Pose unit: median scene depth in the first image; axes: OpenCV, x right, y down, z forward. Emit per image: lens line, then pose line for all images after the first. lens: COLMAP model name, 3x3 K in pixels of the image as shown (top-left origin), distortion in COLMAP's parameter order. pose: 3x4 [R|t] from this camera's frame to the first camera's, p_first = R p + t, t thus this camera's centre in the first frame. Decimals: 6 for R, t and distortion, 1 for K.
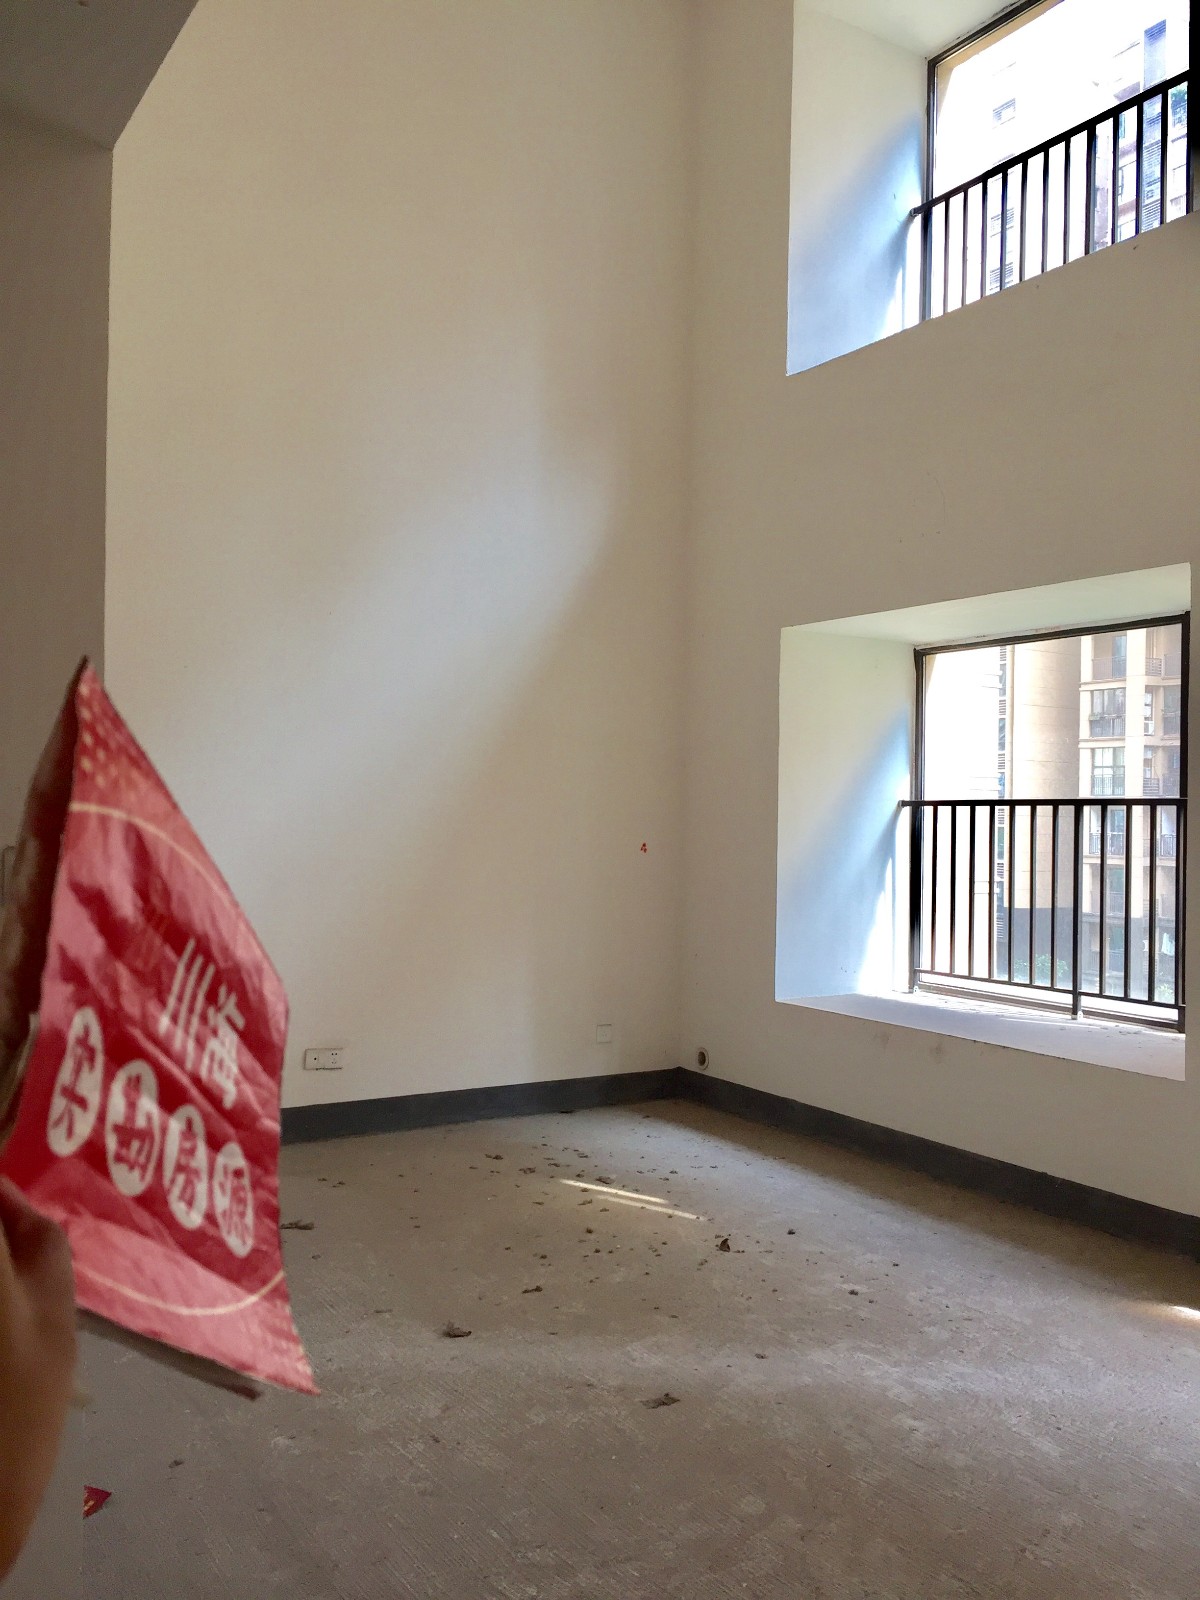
lens RADIAL K [[1370.9, 0, 600.0], [0, 1370.9, 800.0], [0, 0, 1]] dist [0.088023, -0.125171]
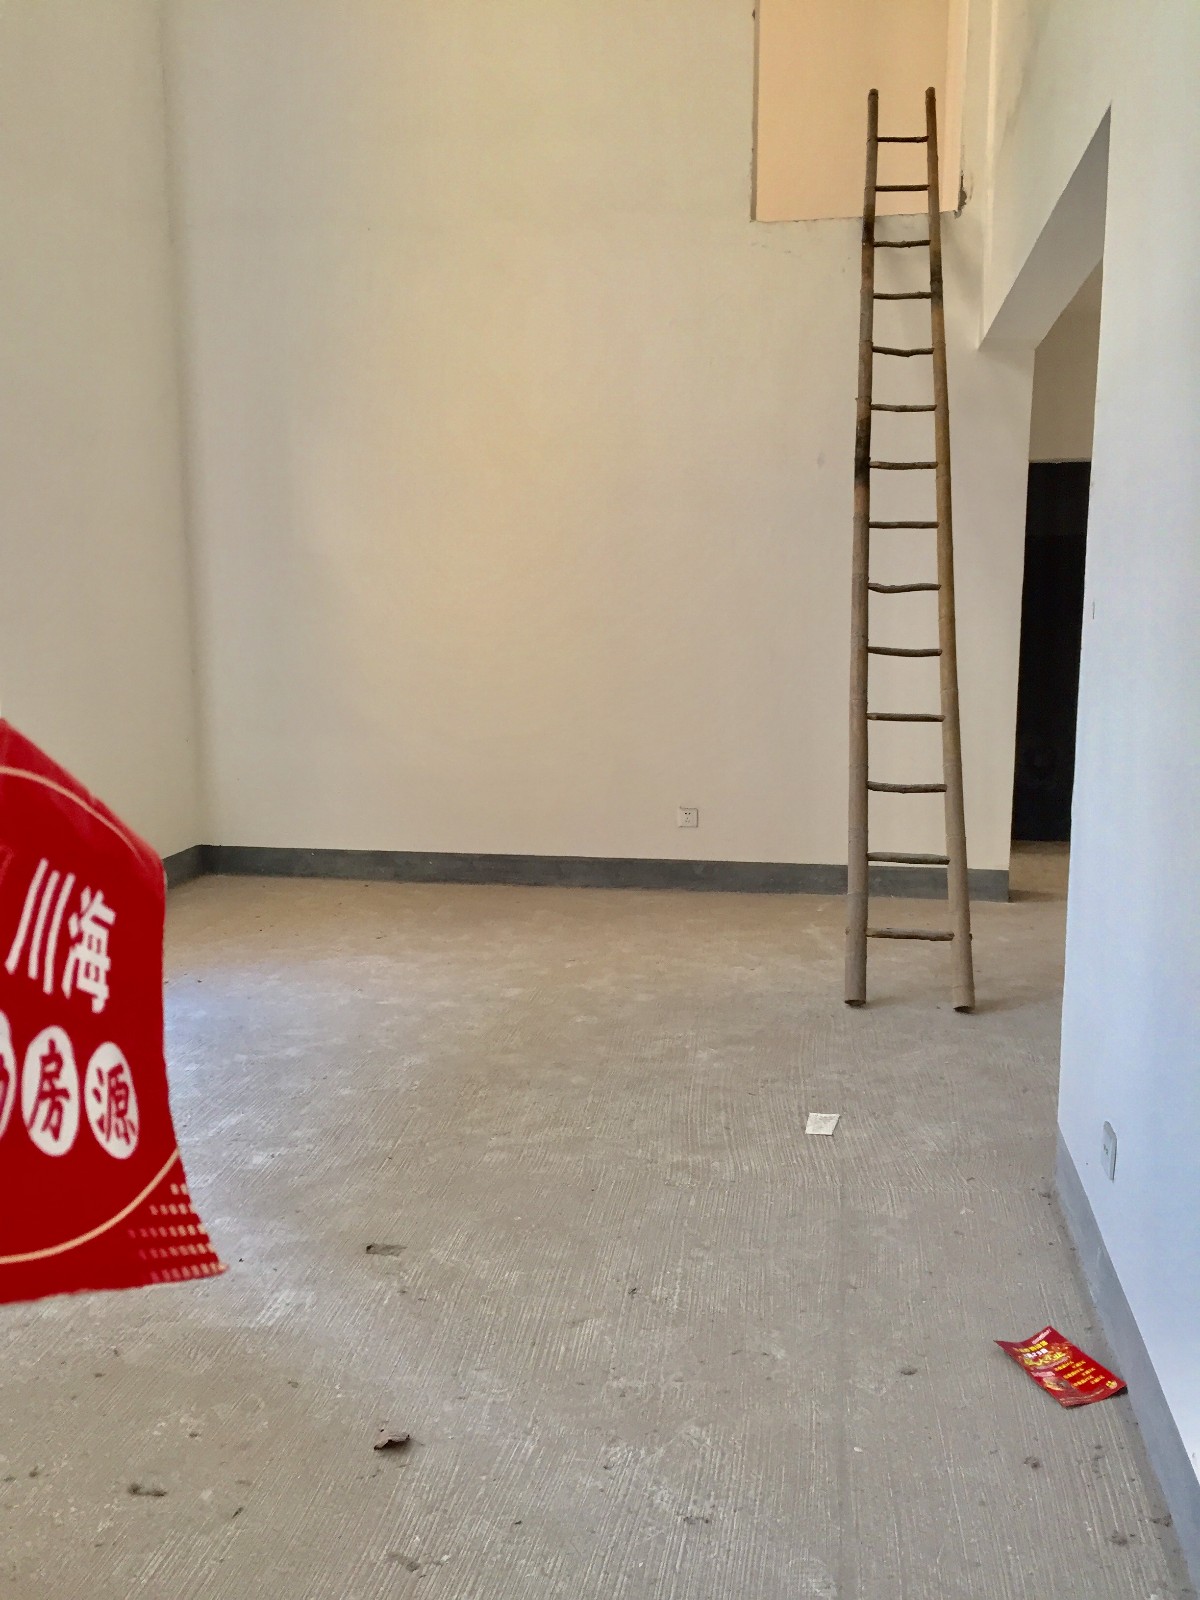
lens RADIAL K [[1370.9, 0, 600.0], [0, 1370.9, 800.0], [0, 0, 1]] dist [0.088023, -0.125171]
pose [[-0.745143, -0.116277, 0.656690, -0.659638], [-0.019129, 0.988004, 0.153236, 0.015211], [-0.666631, 0.101621, -0.738429, 1.668610]]
